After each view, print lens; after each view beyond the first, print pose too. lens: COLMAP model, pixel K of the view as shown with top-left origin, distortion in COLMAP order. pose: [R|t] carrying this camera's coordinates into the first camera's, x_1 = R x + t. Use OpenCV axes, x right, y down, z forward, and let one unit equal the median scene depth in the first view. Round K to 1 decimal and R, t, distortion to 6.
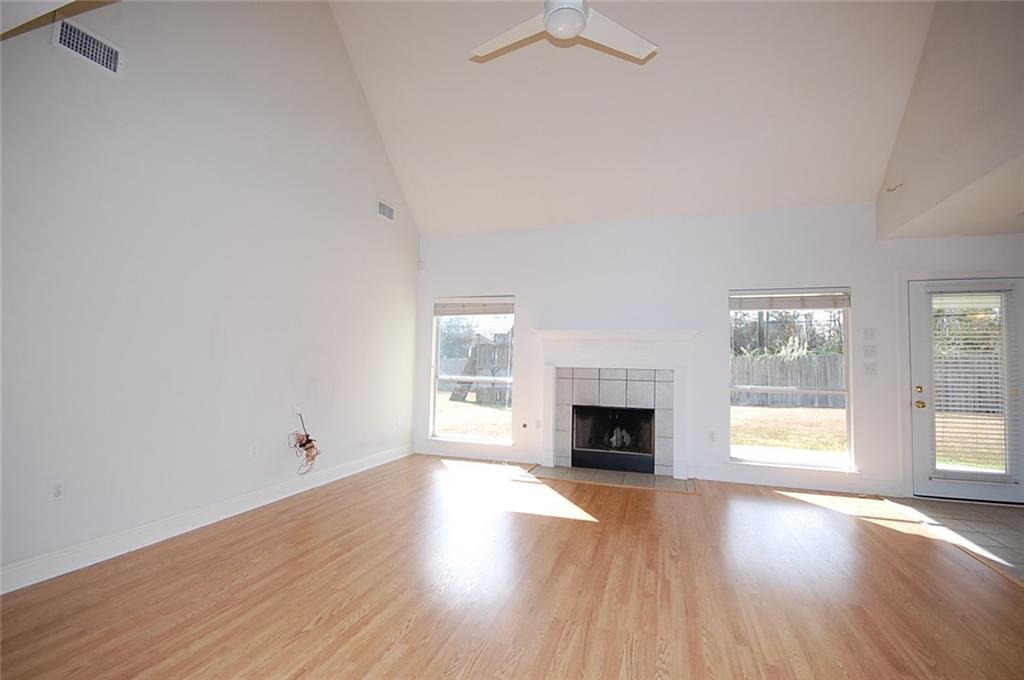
lens RADIAL K [[451.0, 0, 516.3], [0, 451.0, 339.8], [0, 0, 1]] dist [-0.009742, -0.000309]
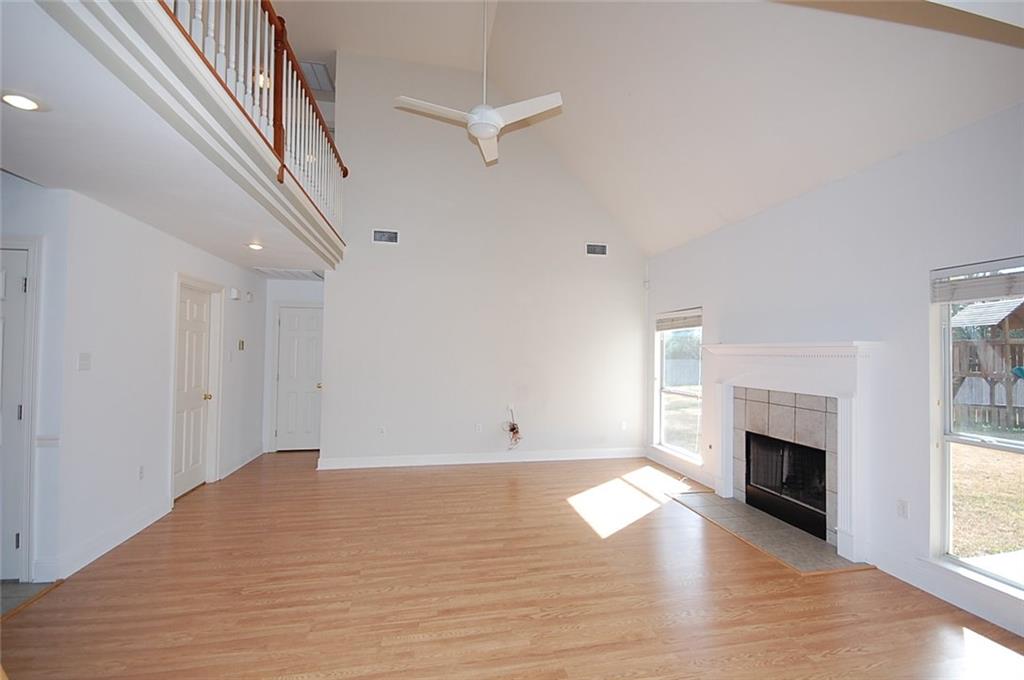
lens RADIAL K [[451.0, 0, 515.6], [0, 451.0, 339.2], [0, 0, 1]] dist [-0.009742, -0.000309]
pose [[0.493230, -0.039391, -0.869007, 0.652951], [0.044262, 0.998817, -0.020153, -0.030893], [0.868772, -0.028524, 0.494390, 0.206808]]
